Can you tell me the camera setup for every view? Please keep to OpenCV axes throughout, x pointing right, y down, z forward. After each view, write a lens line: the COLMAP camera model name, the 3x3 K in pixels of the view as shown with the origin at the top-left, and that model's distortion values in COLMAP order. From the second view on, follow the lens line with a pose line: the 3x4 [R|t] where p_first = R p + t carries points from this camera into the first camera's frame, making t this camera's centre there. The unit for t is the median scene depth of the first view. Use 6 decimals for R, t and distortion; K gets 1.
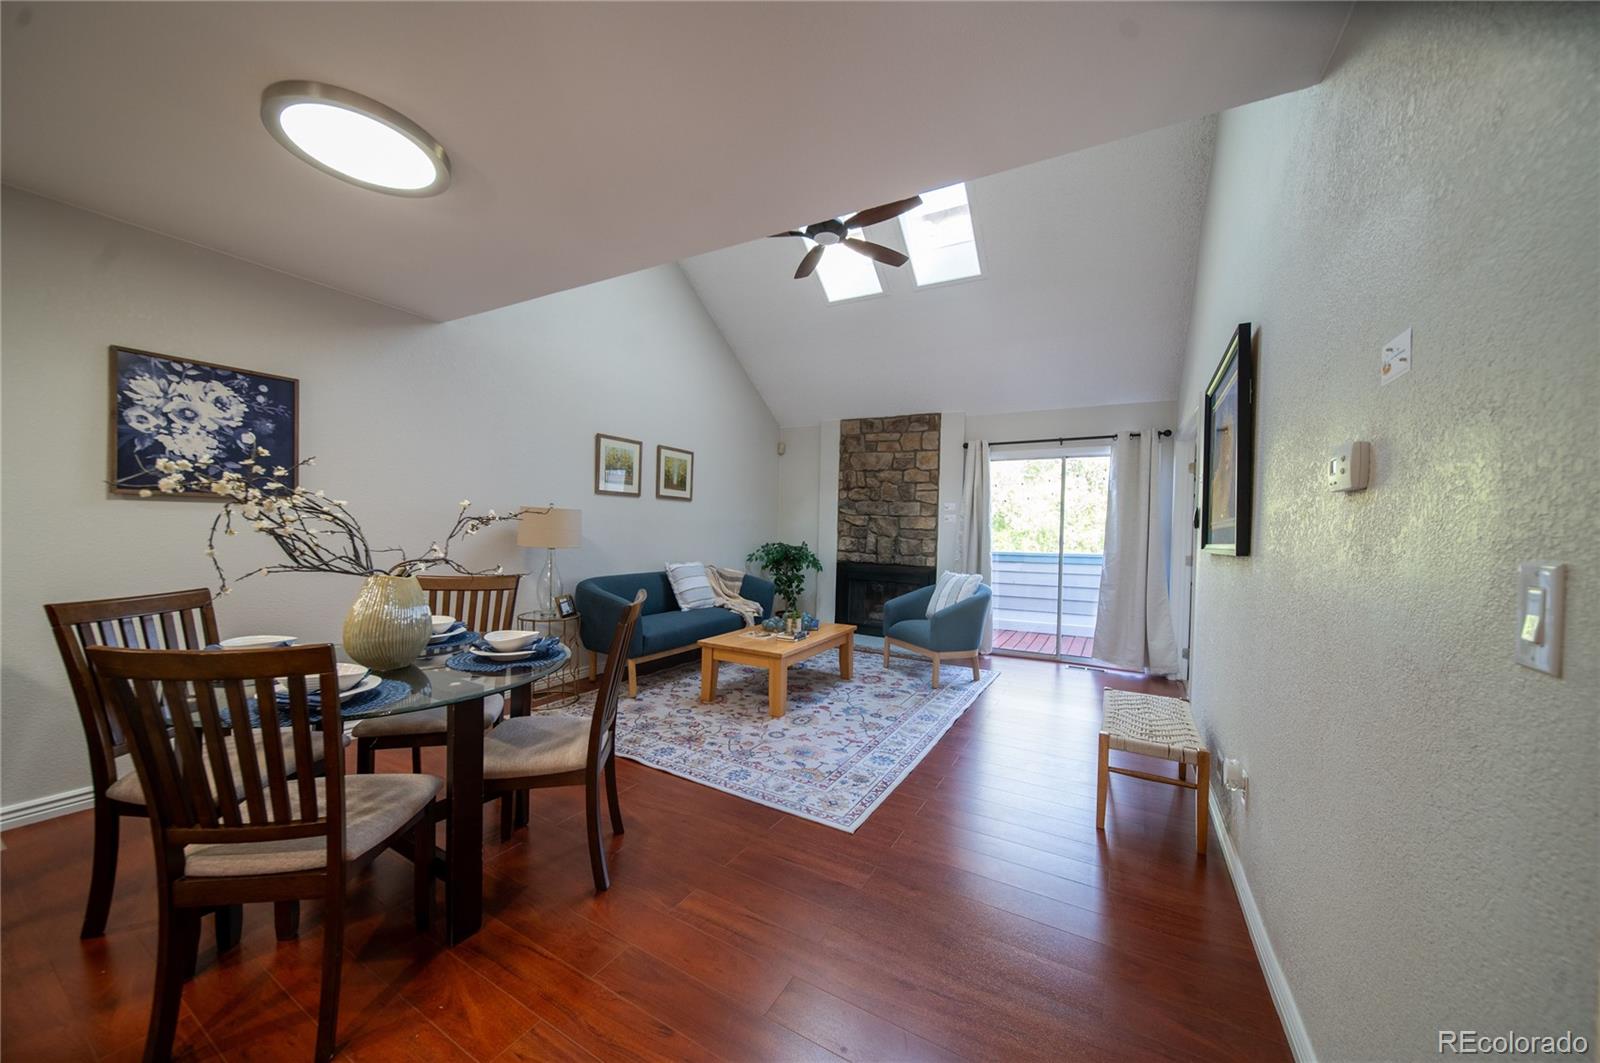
lens RADIAL K [[566.2, 0, 808.8], [0, 566.2, 536.4], [0, 0, 1]] dist [-0.002842, -0.000574]
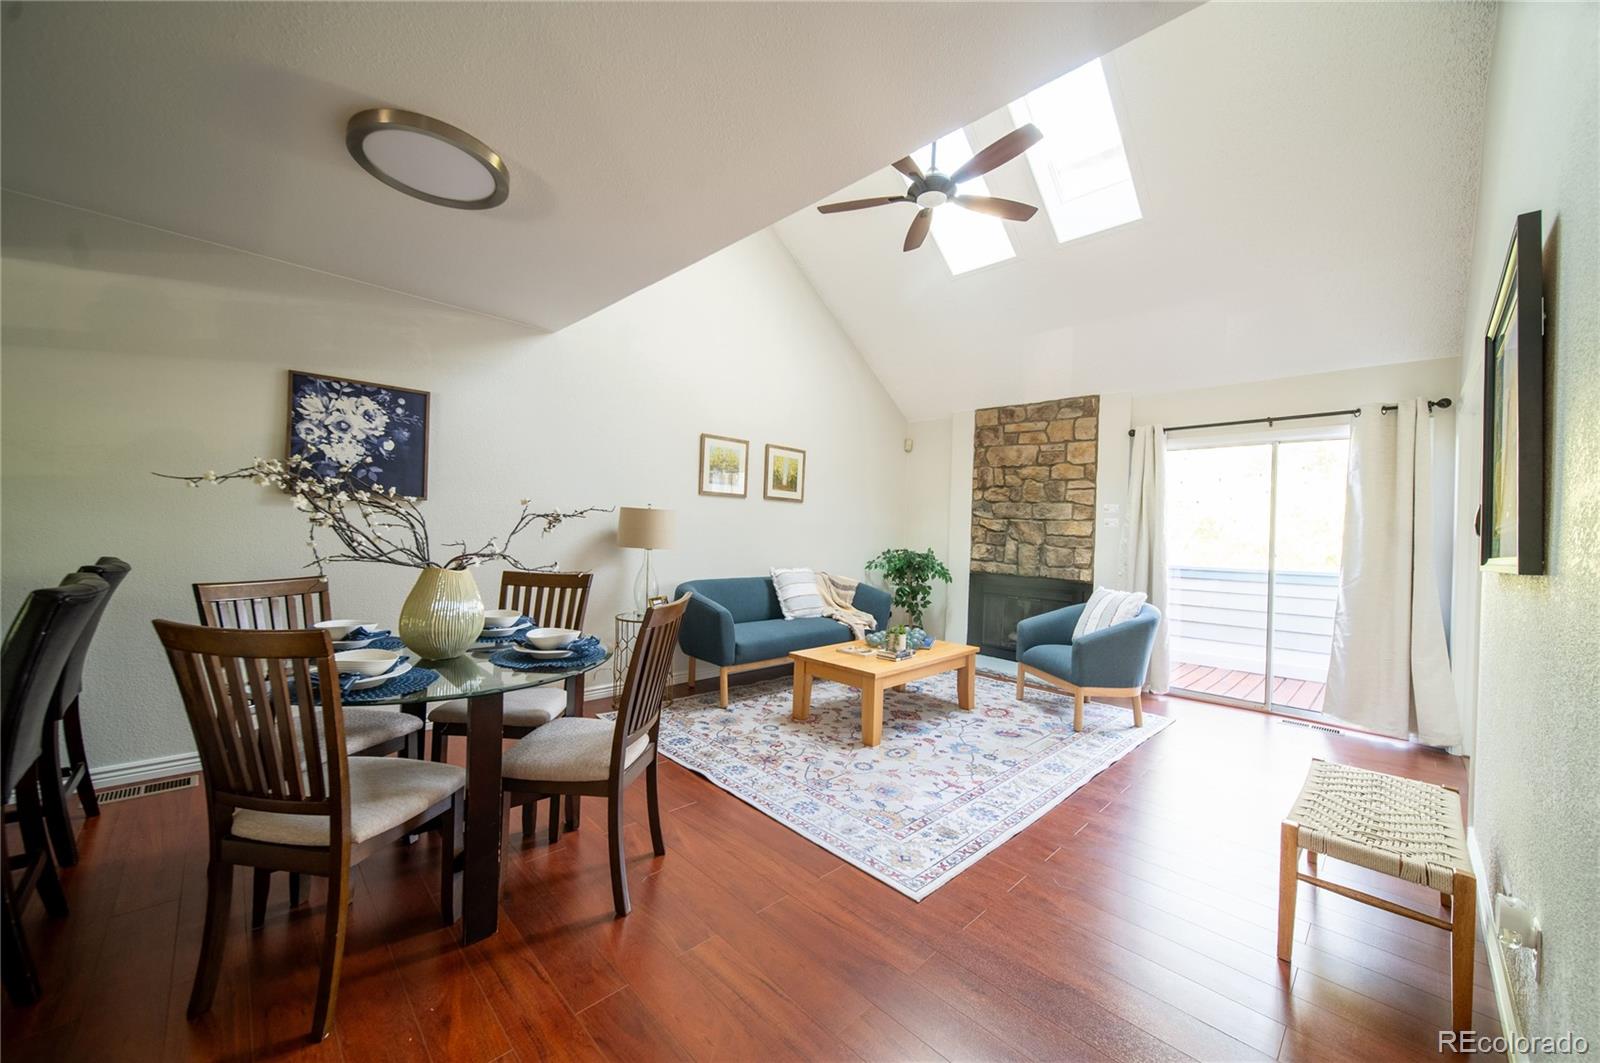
lens RADIAL K [[599.9, 0, 789.3], [0, 599.9, 528.1], [0, 0, 1]] dist [-0.000572, -0.000845]
pose [[0.956517, 0.007595, -0.291578, 0.079177], [-0.015240, 0.999597, -0.023955, 0.005176], [0.291278, 0.027357, 0.956247, 0.054717]]
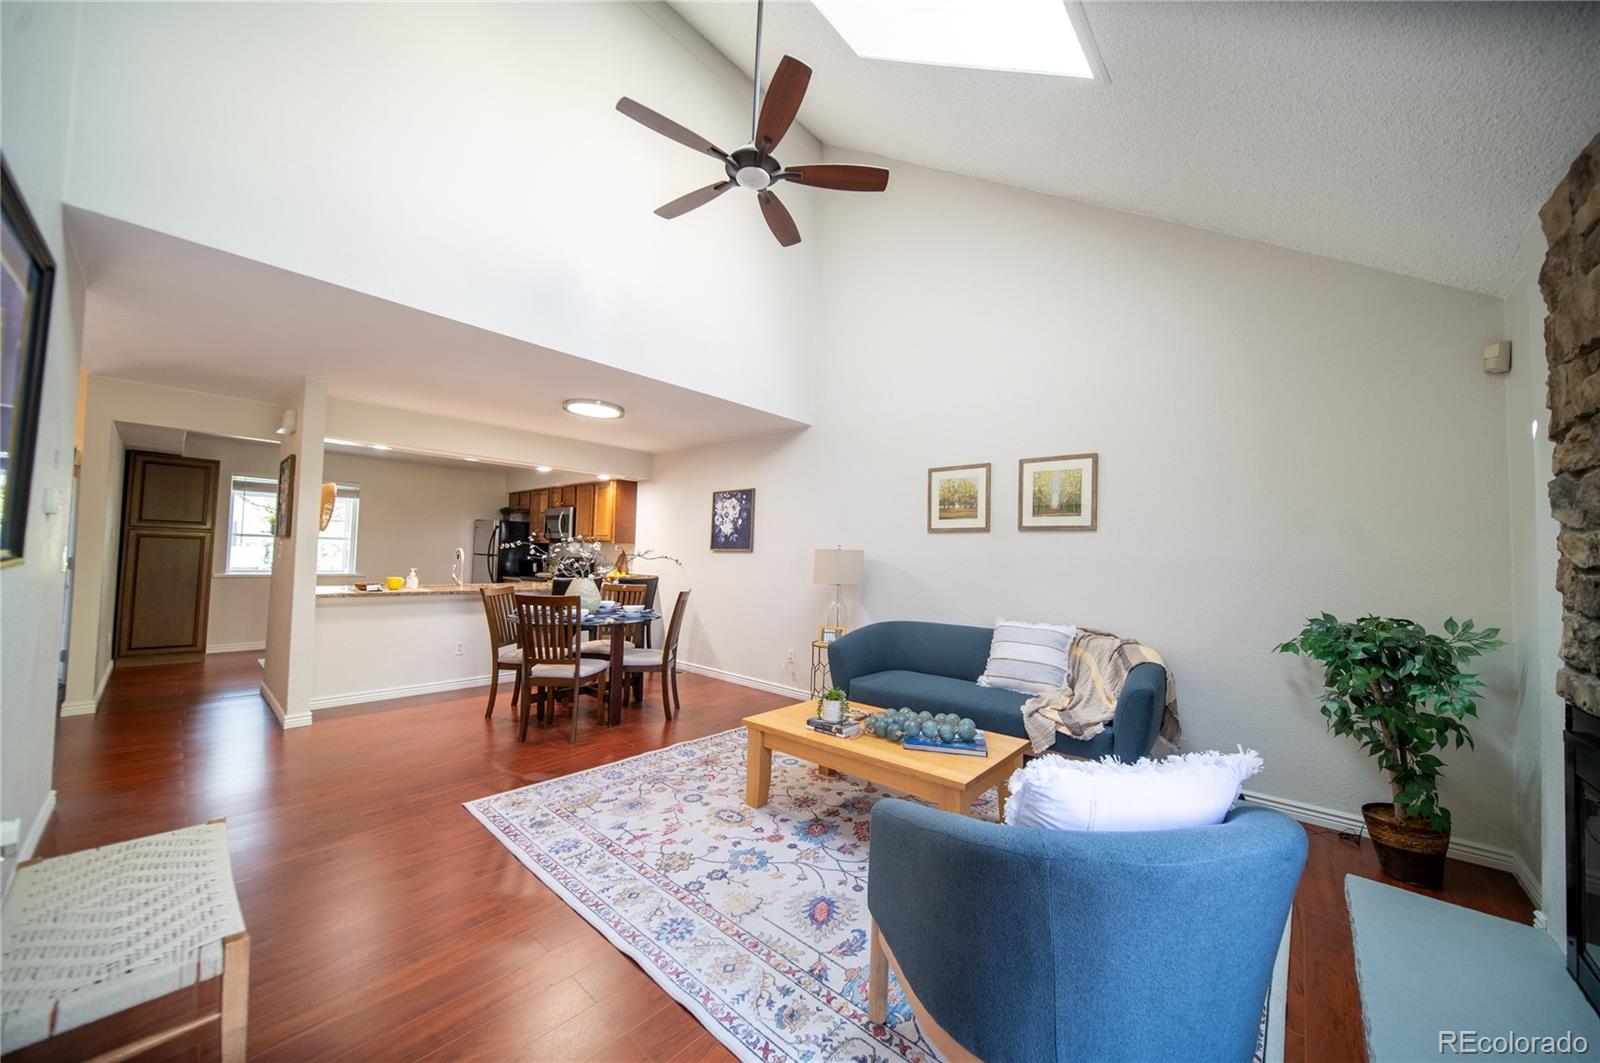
lens RADIAL K [[566.2, 0, 805.6], [0, 566.2, 534.7], [0, 0, 1]] dist [-0.002842, -0.000574]
pose [[-0.219204, -0.071774, -0.973036, 0.607645], [-0.046152, 0.996937, -0.063140, -0.003383], [0.974587, 0.031067, -0.221845, 1.053691]]
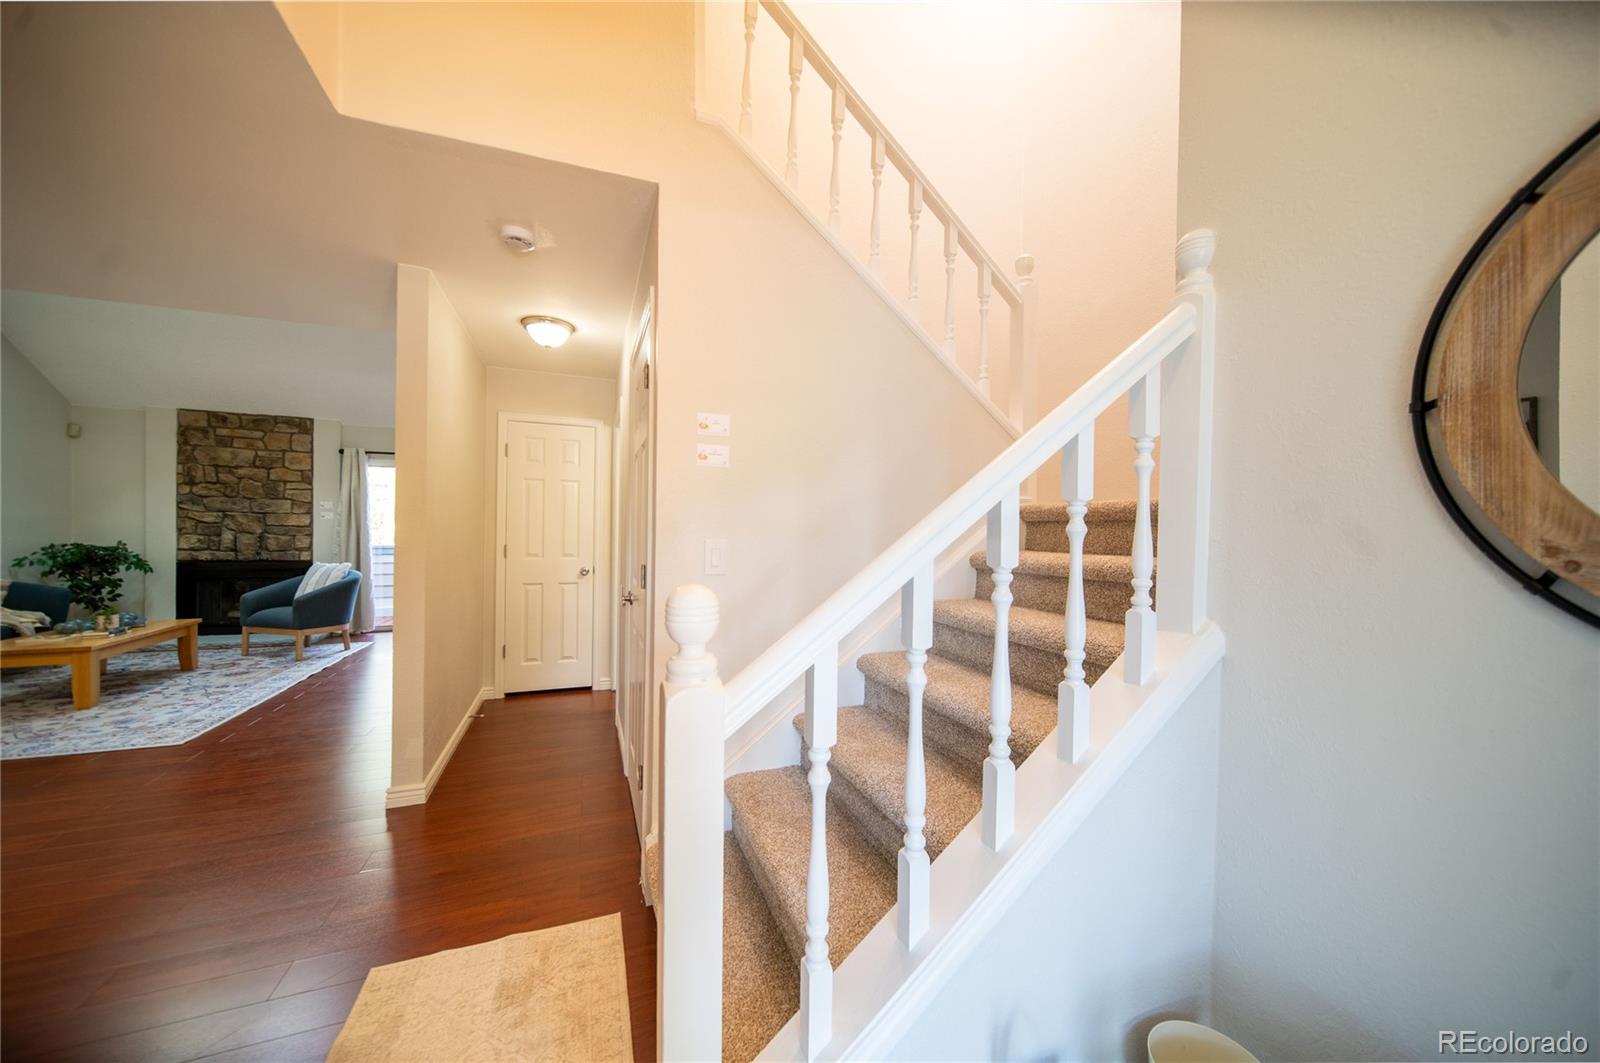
lens RADIAL K [[566.2, 0, 809.1], [0, 566.2, 535.8], [0, 0, 1]] dist [-0.002842, -0.000574]
pose [[0.639048, -0.022826, 0.768828, 0.004531], [0.016487, 0.999736, 0.015978, 0.007478], [-0.768990, 0.002465, 0.639256, -0.577692]]
